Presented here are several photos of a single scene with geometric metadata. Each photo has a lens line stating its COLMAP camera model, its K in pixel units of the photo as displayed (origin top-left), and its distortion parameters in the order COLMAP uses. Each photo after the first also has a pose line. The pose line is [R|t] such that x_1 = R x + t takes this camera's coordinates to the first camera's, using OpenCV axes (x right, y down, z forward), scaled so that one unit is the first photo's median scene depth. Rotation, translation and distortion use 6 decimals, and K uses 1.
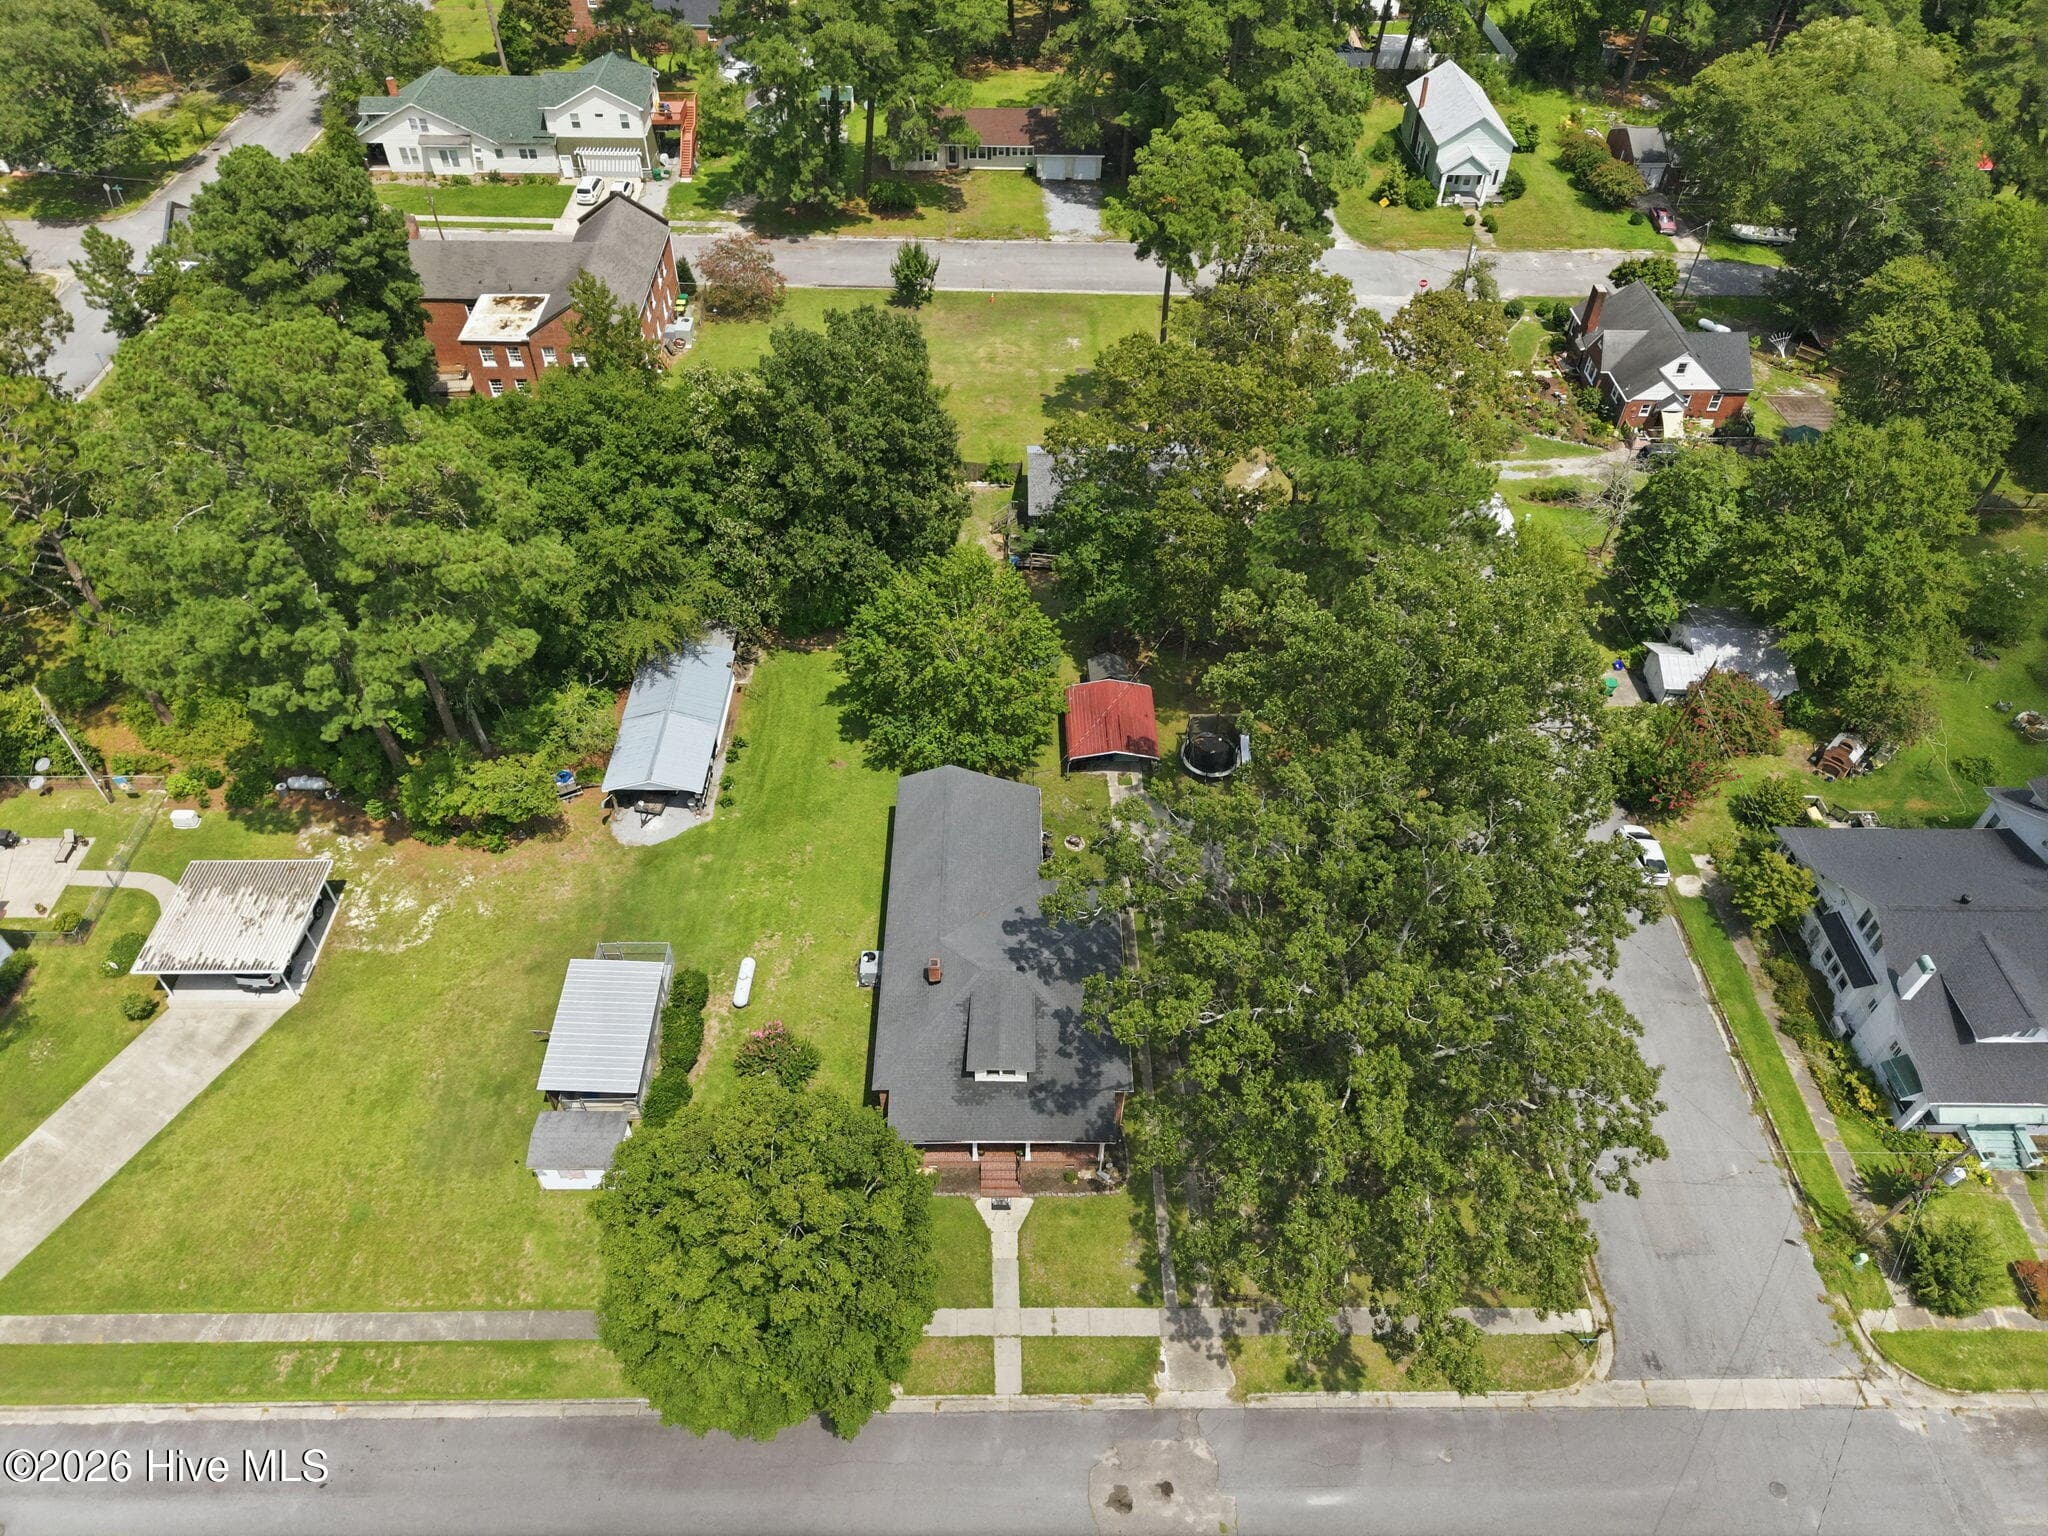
lens RADIAL K [[1373.7, 0, 1031.8], [0, 1373.7, 775.3], [0, 0, 1]] dist [0.021781, -0.034390]
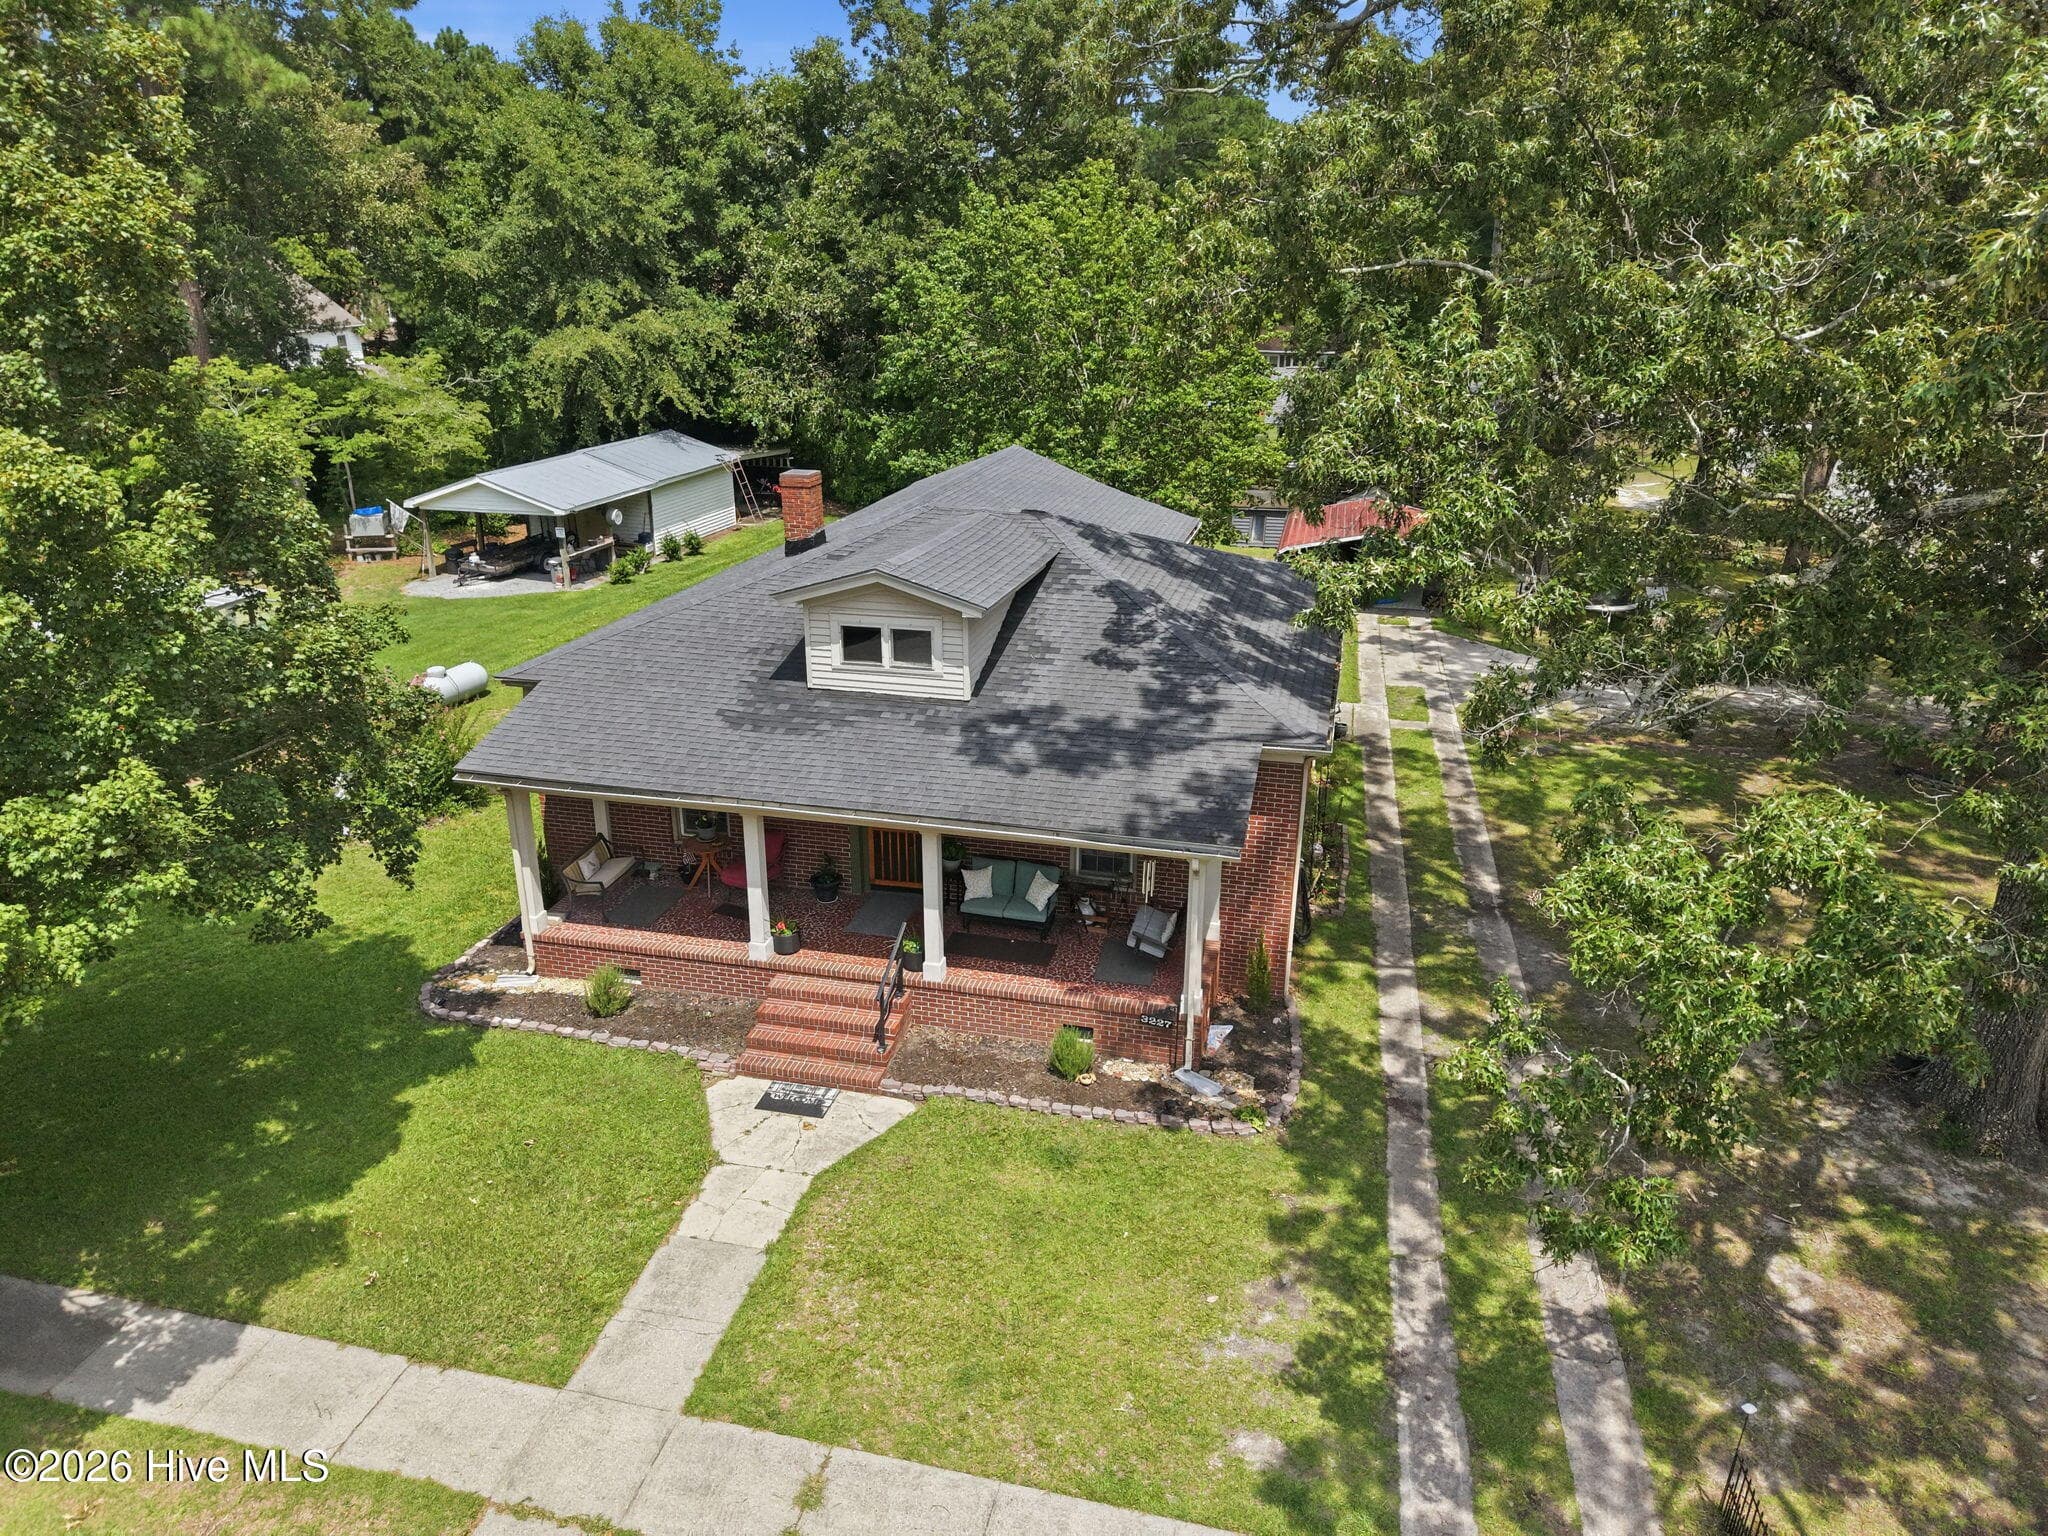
lens RADIAL K [[1373.7, 0, 1015.5], [0, 1373.7, 776.5], [0, 0, 1]] dist [0.021781, -0.034390]
pose [[0.968268, 0.071569, -0.239446, 0.078343], [-0.167851, 0.896087, -0.410918, 0.354377], [0.185155, 0.438070, 0.879666, 0.736105]]
